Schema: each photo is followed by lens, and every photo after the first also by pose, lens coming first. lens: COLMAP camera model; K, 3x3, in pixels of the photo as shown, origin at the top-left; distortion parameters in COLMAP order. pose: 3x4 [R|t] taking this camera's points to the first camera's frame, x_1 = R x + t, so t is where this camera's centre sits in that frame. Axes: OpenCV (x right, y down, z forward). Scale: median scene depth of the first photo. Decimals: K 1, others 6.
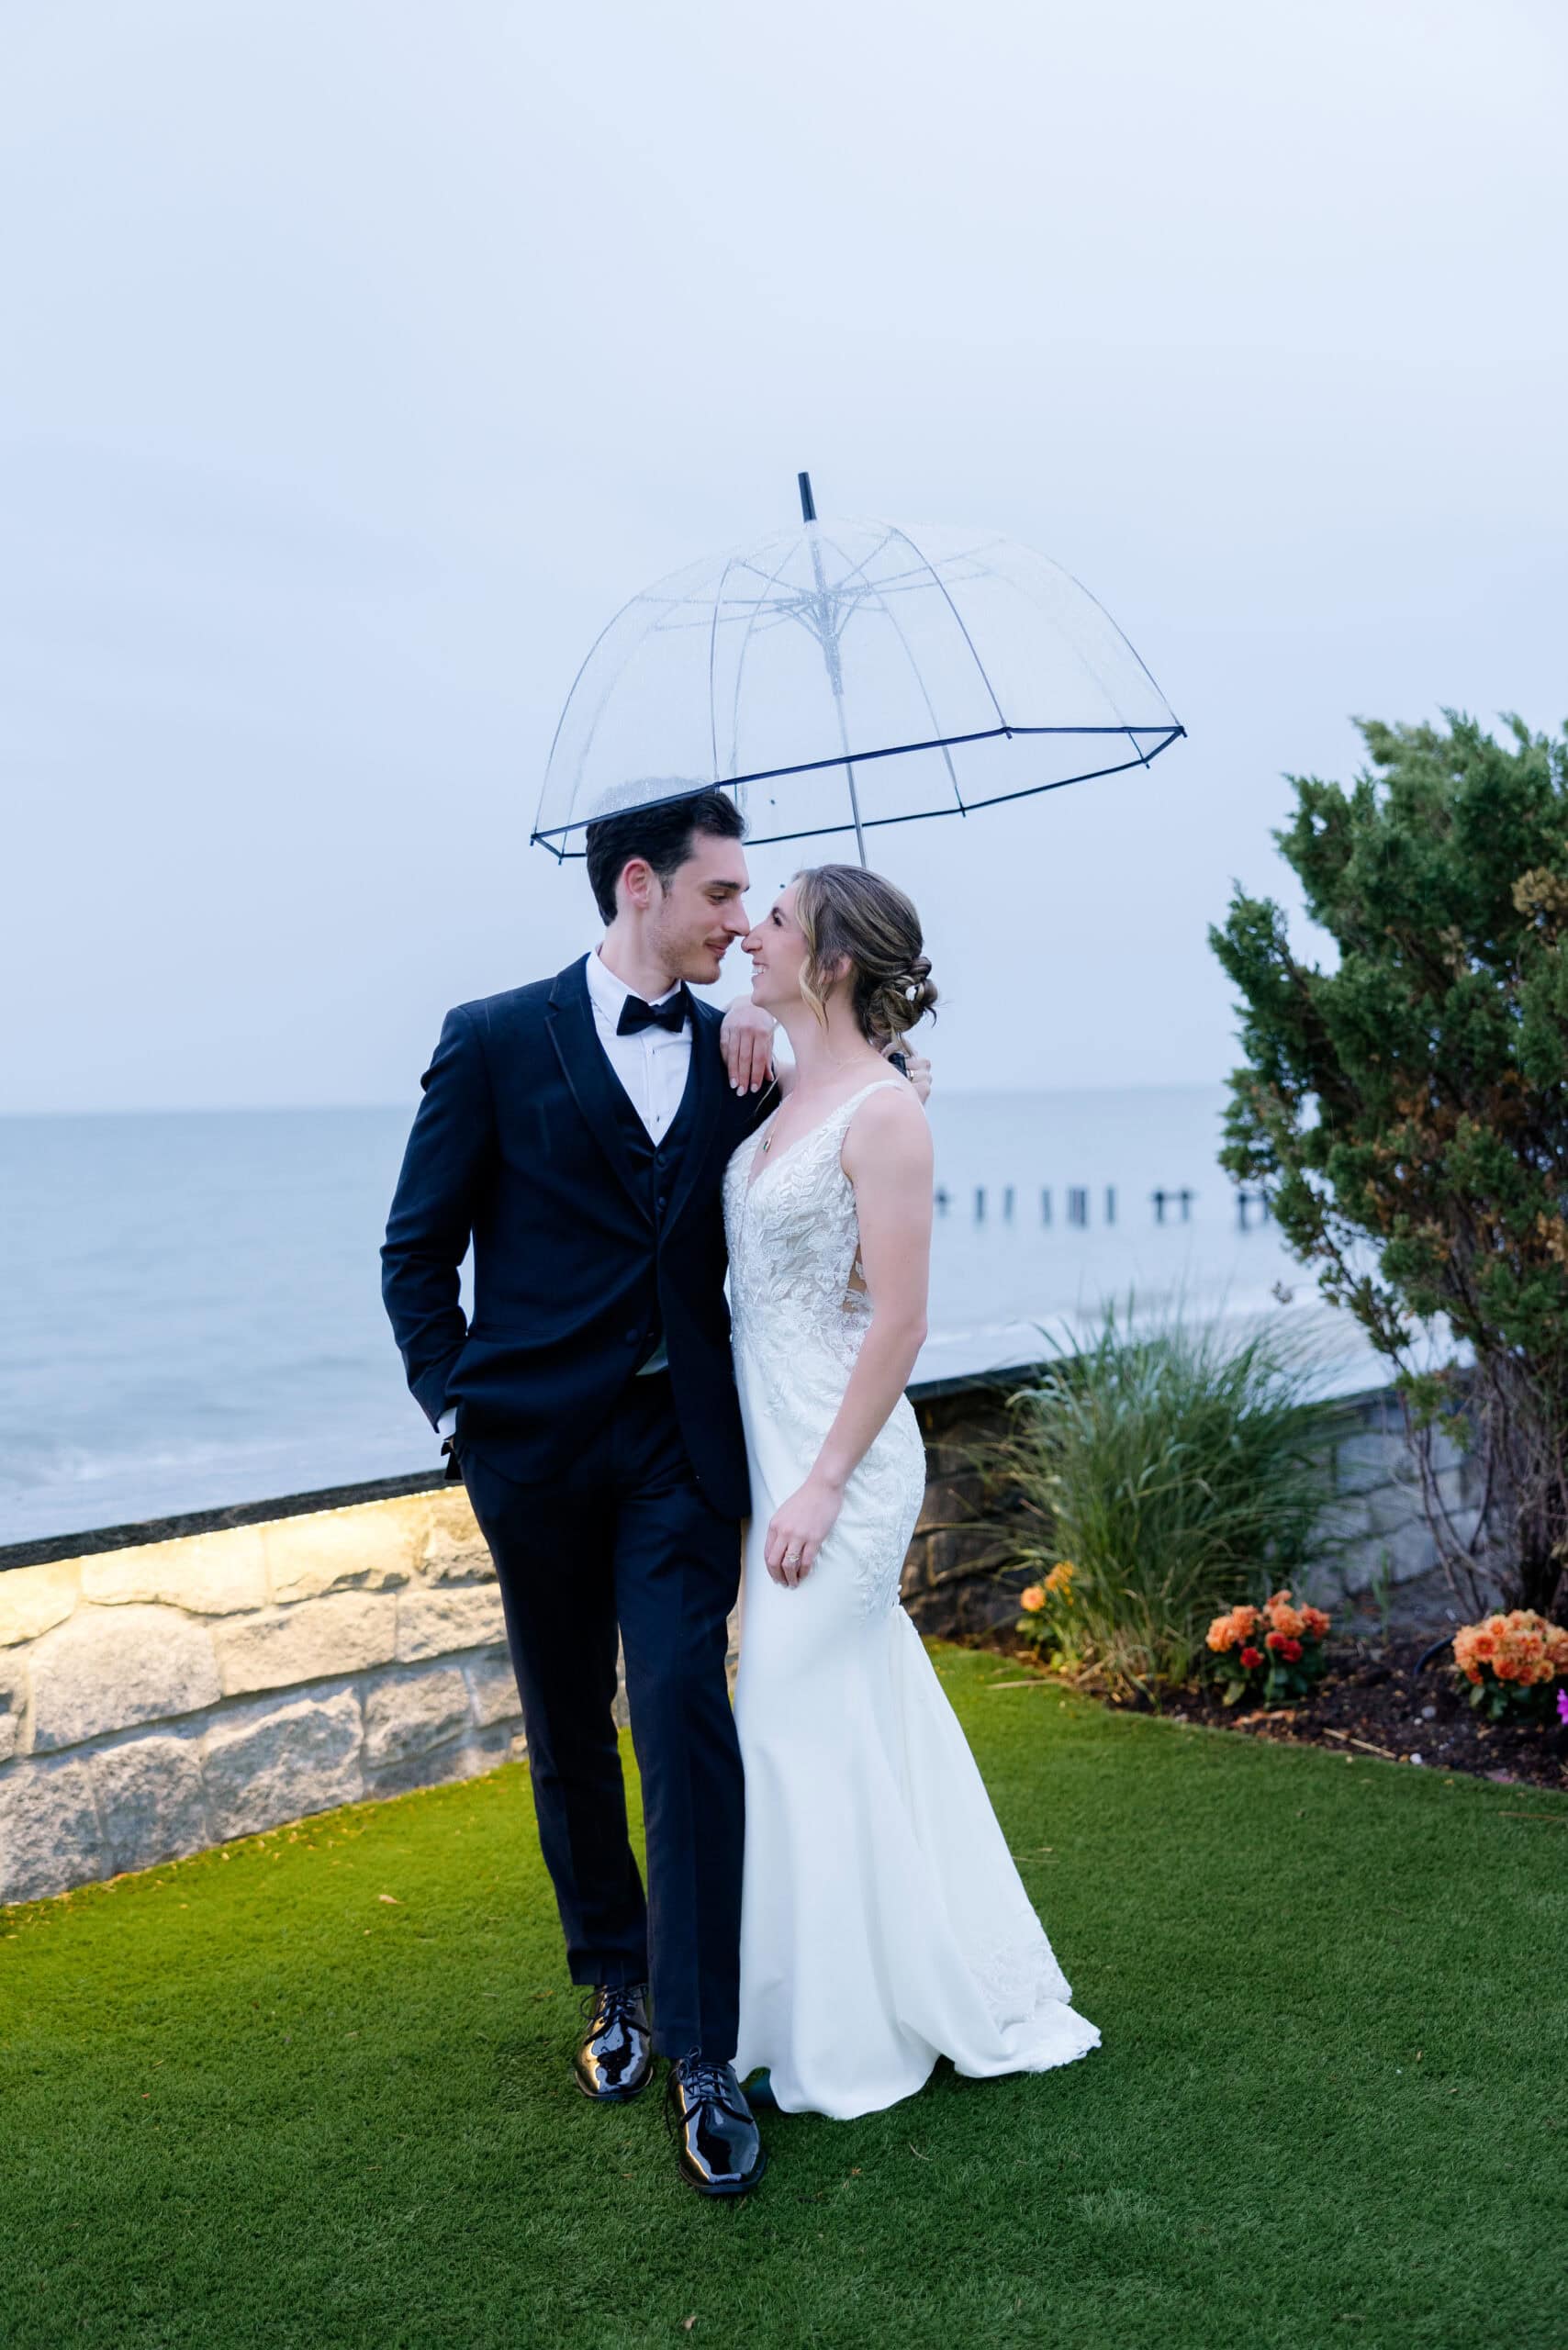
lens RADIAL K [[2284.1, 0, 785.9], [0, 2284.1, 1097.8], [0, 0, 1]] dist [-0.008228, 0.025429]
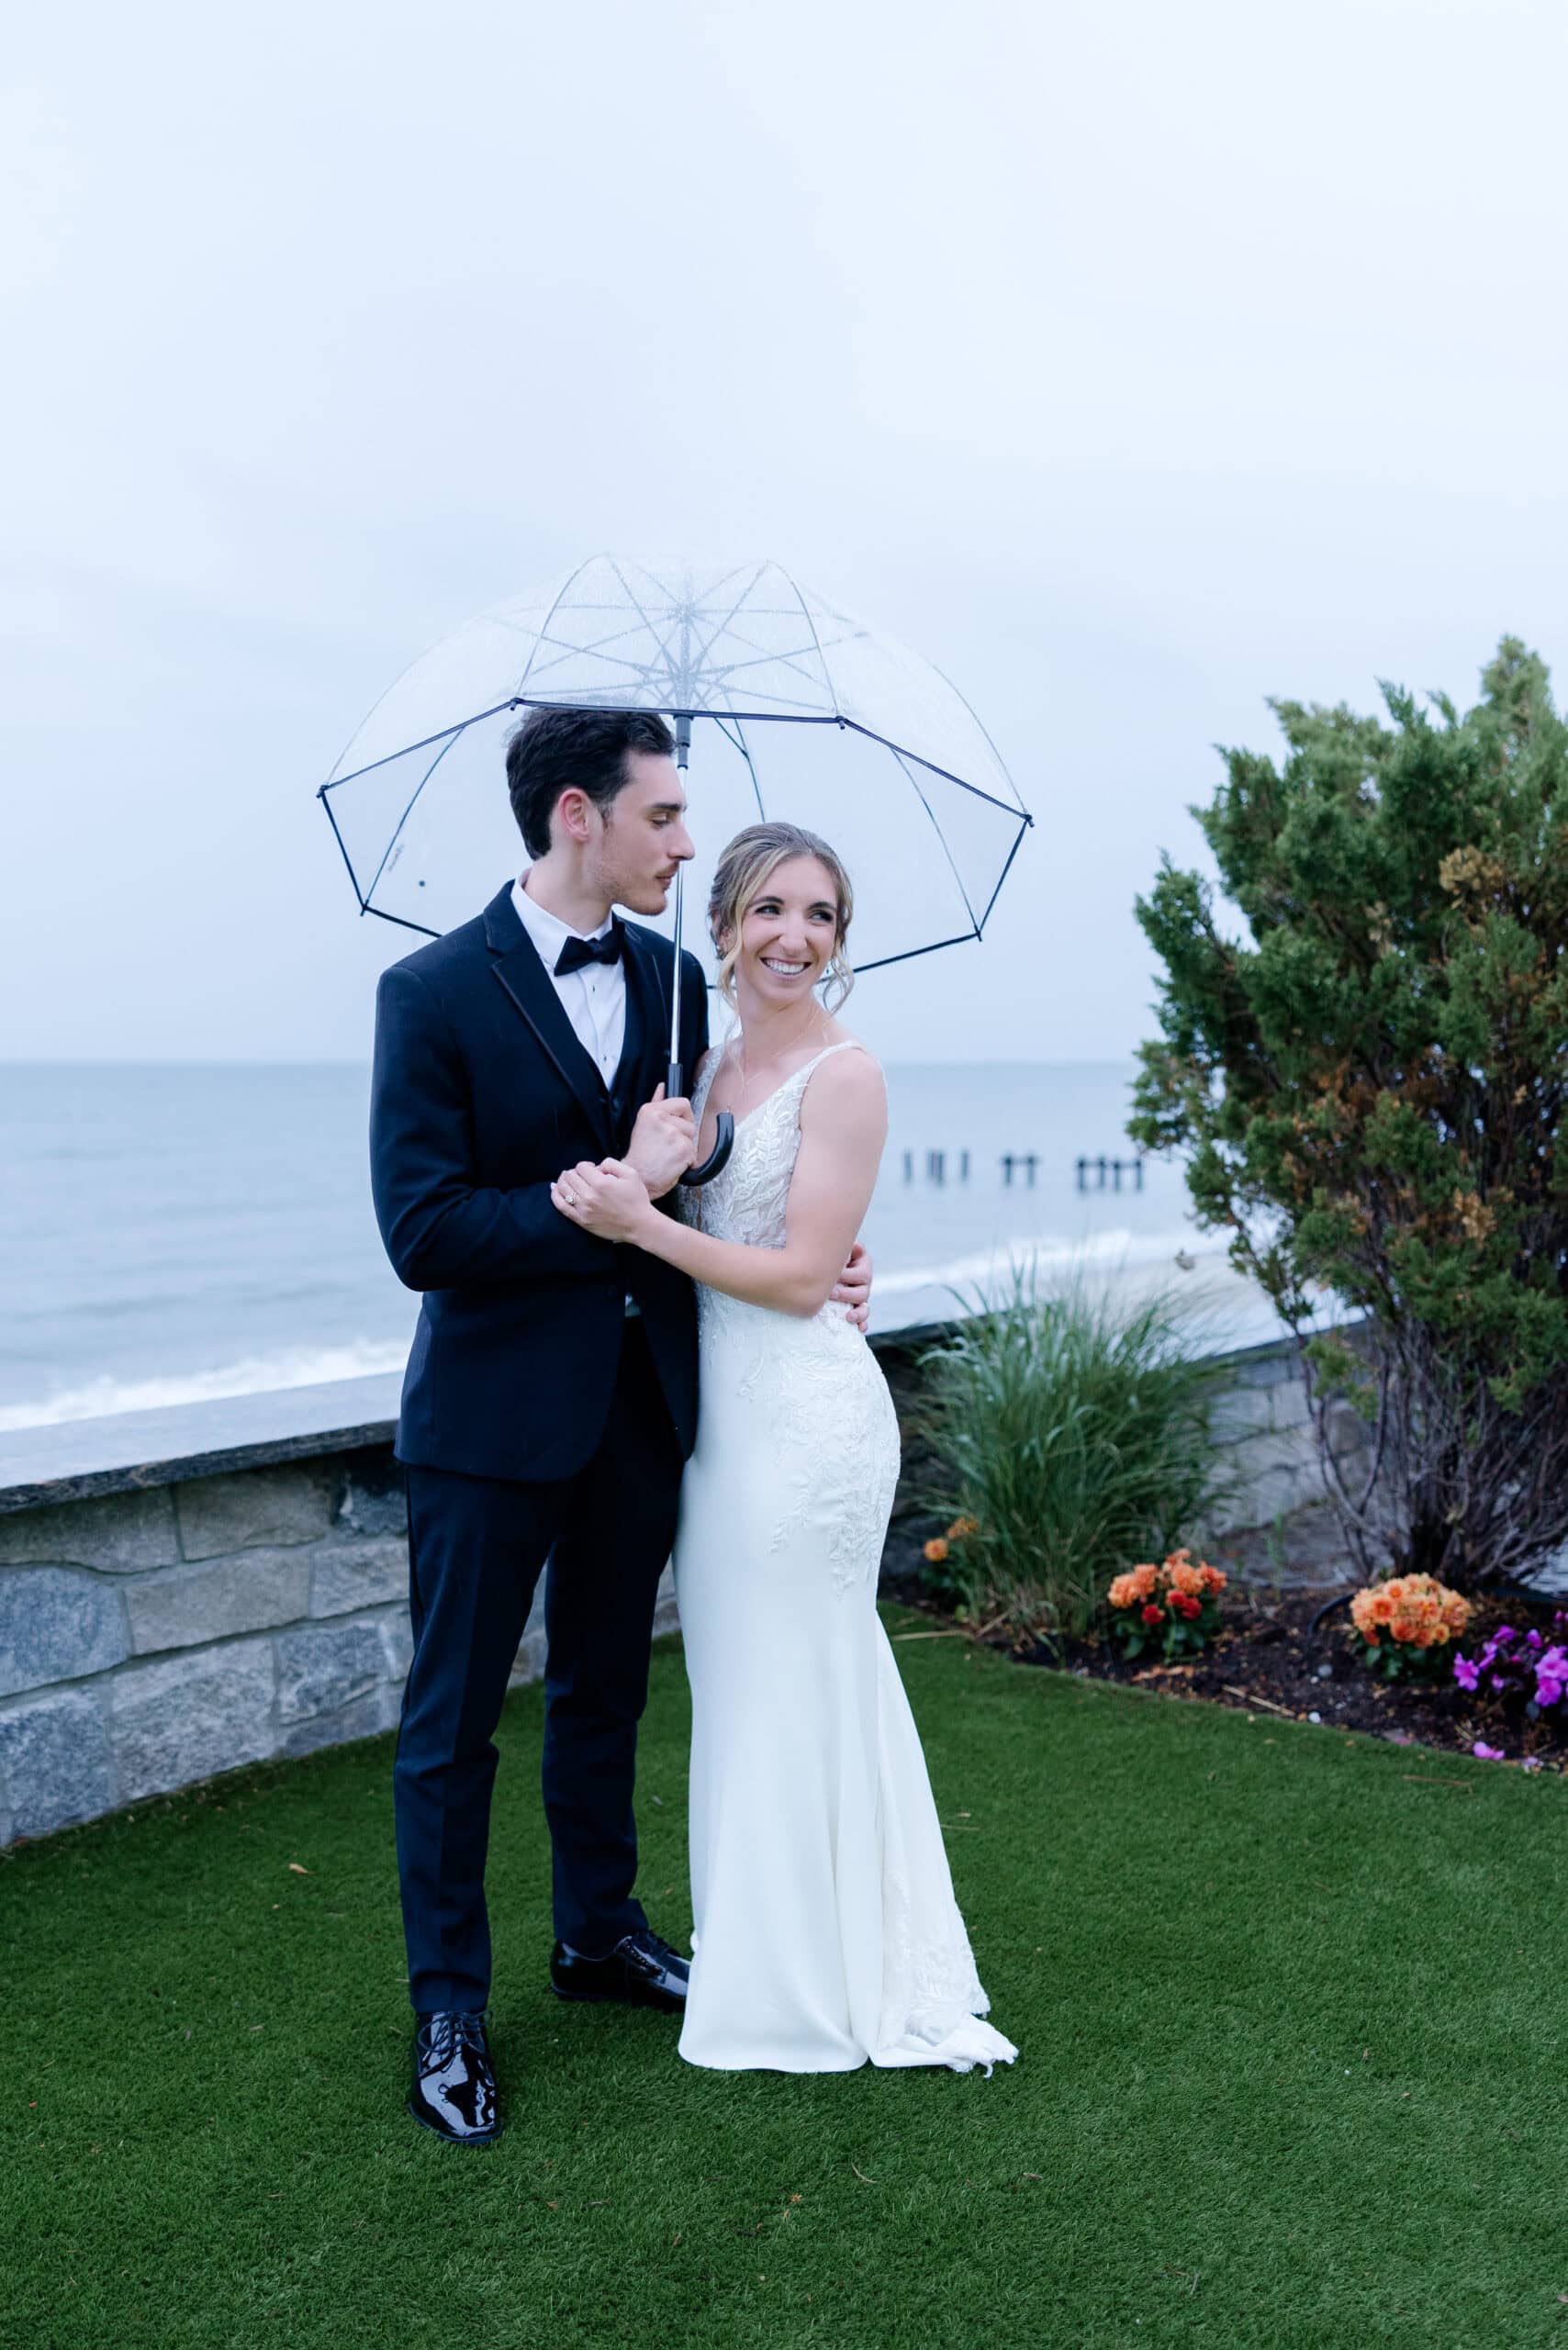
lens RADIAL K [[2015.0, 0, 783.9], [0, 2015.0, 1203.6], [0, 0, 1]] dist [-0.007632, 0.009781]
pose [[0.998095, 0.020237, 0.058280, -0.019015], [-0.024146, 0.997449, 0.067182, 0.003970], [-0.056772, -0.068461, 0.996037, 0.124208]]
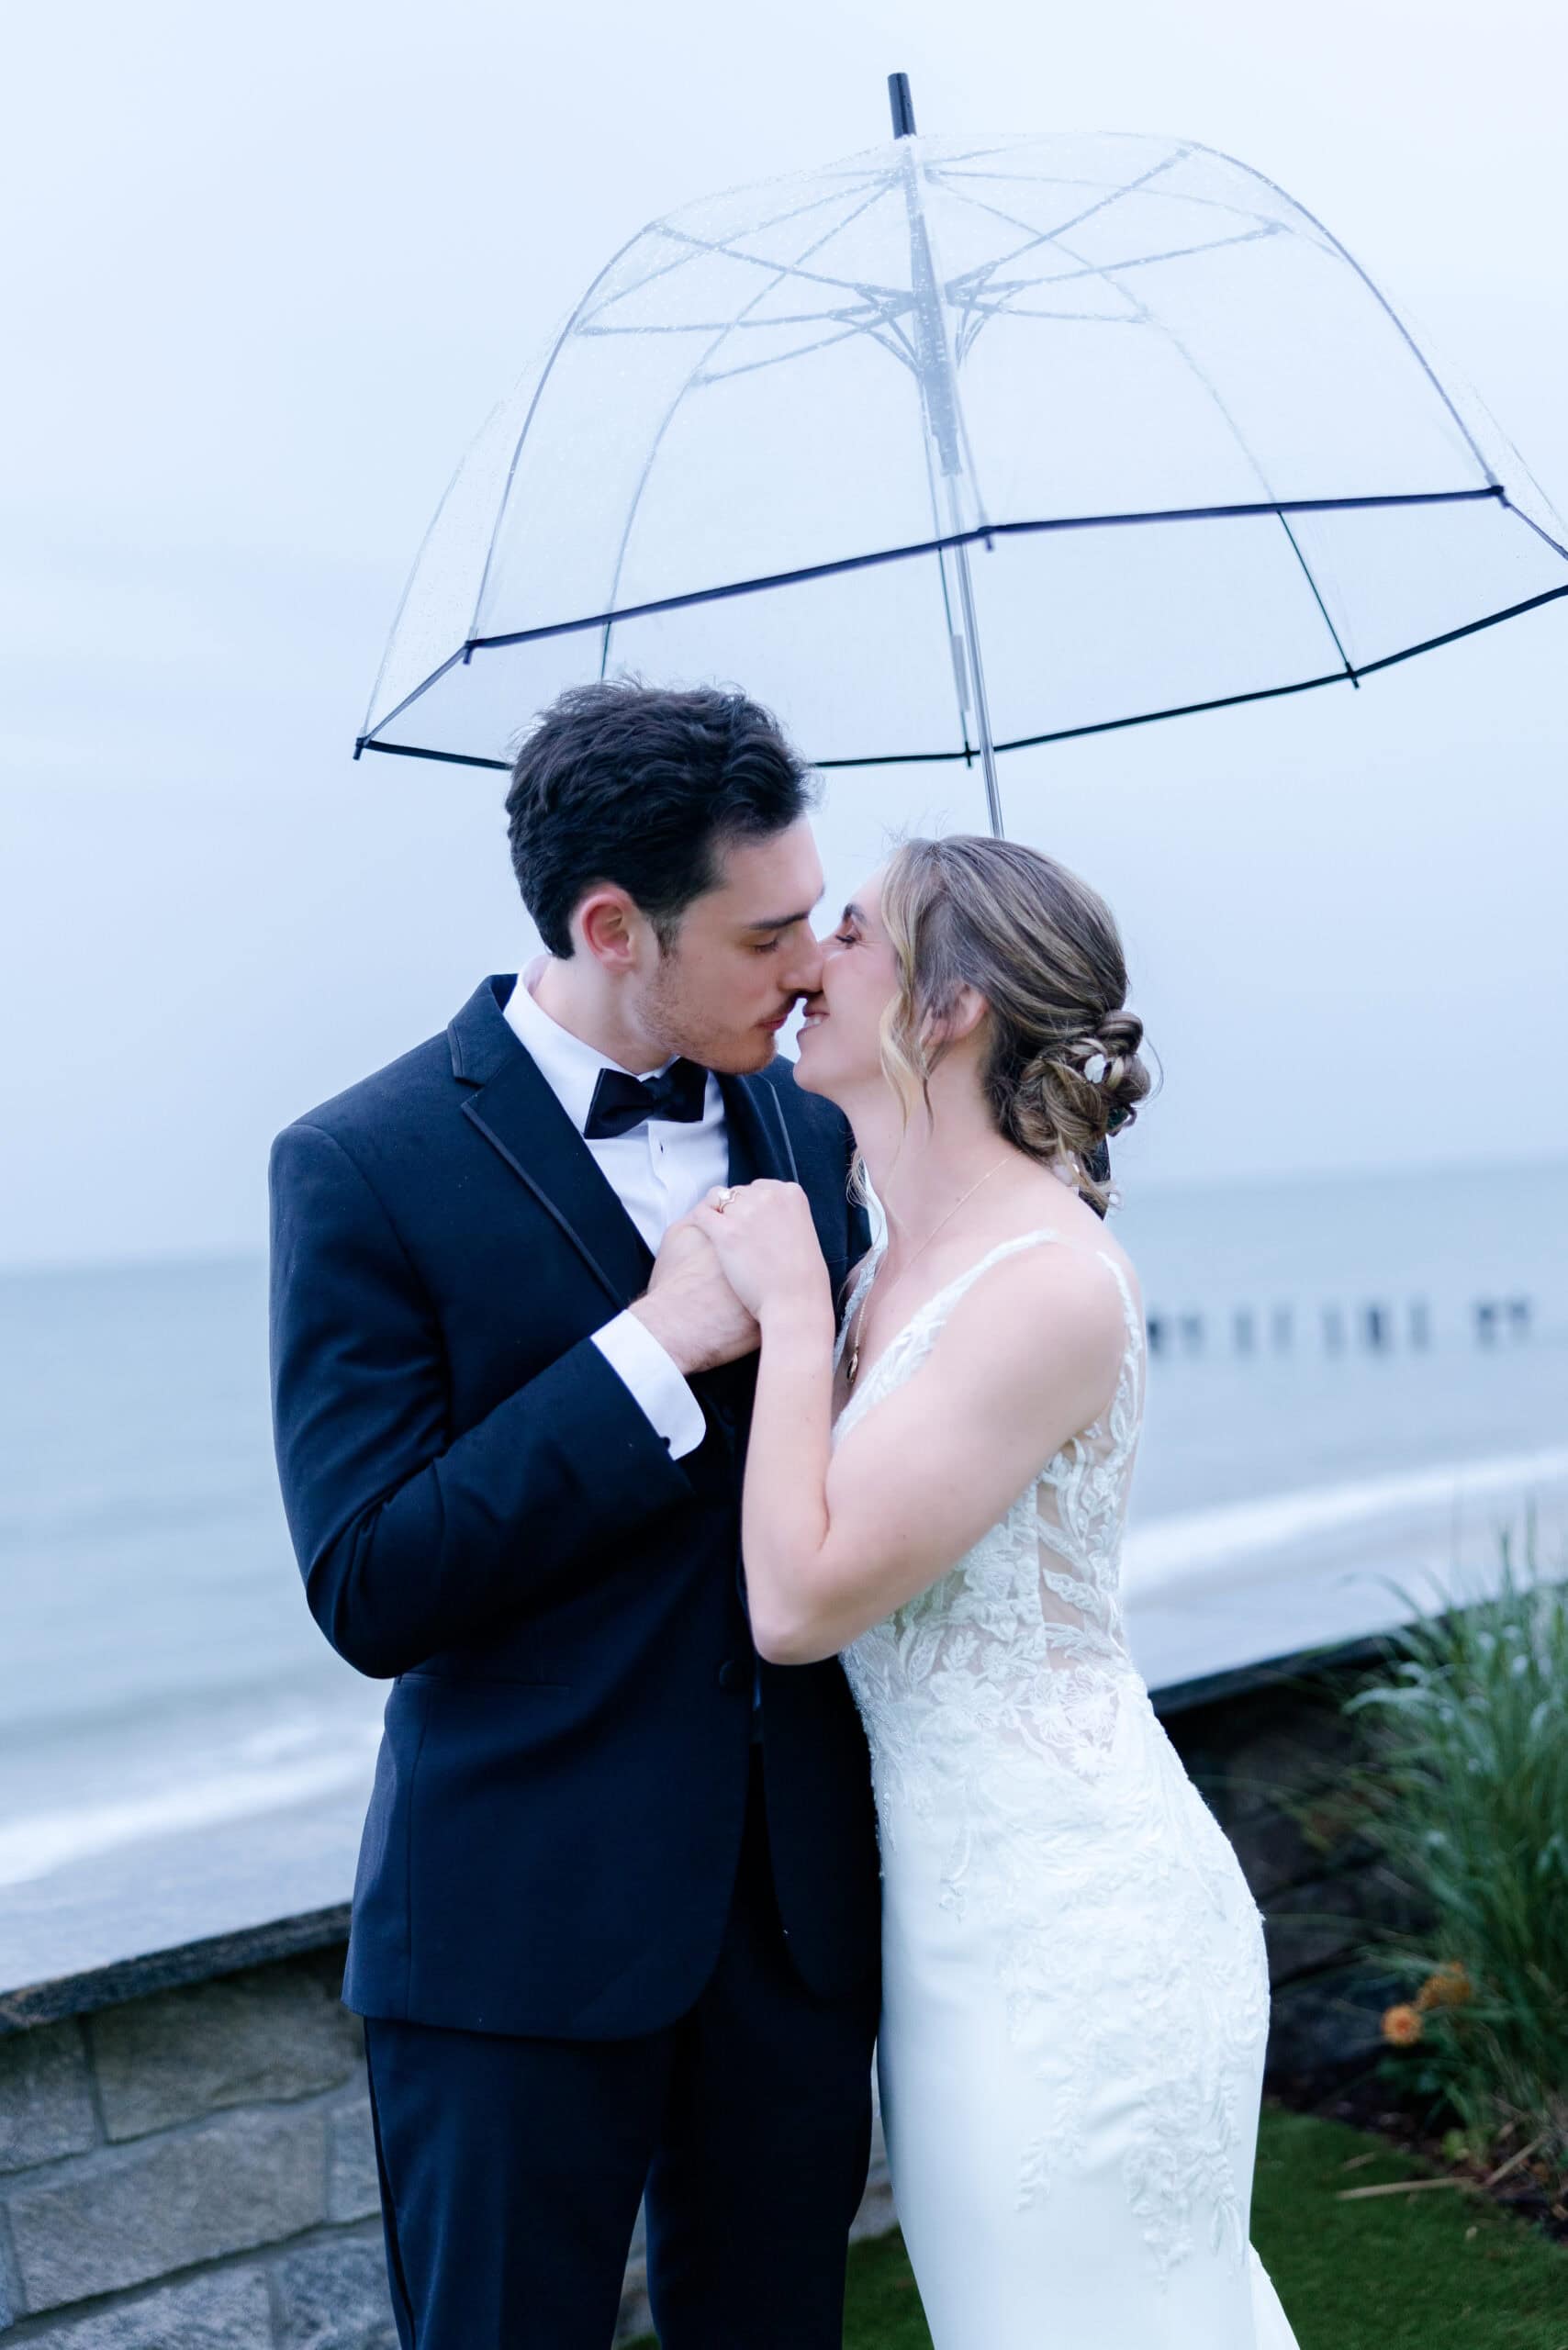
lens RADIAL K [[2994.4, 0, 771.8], [0, 2994.4, 1188.0], [0, 0, 1]] dist [0.002867, 0.016193]
pose [[0.996132, -0.052963, -0.070117, 0.010579], [0.052451, 0.998582, -0.009120, -0.005695], [0.070500, 0.005407, 0.997497, 0.225910]]
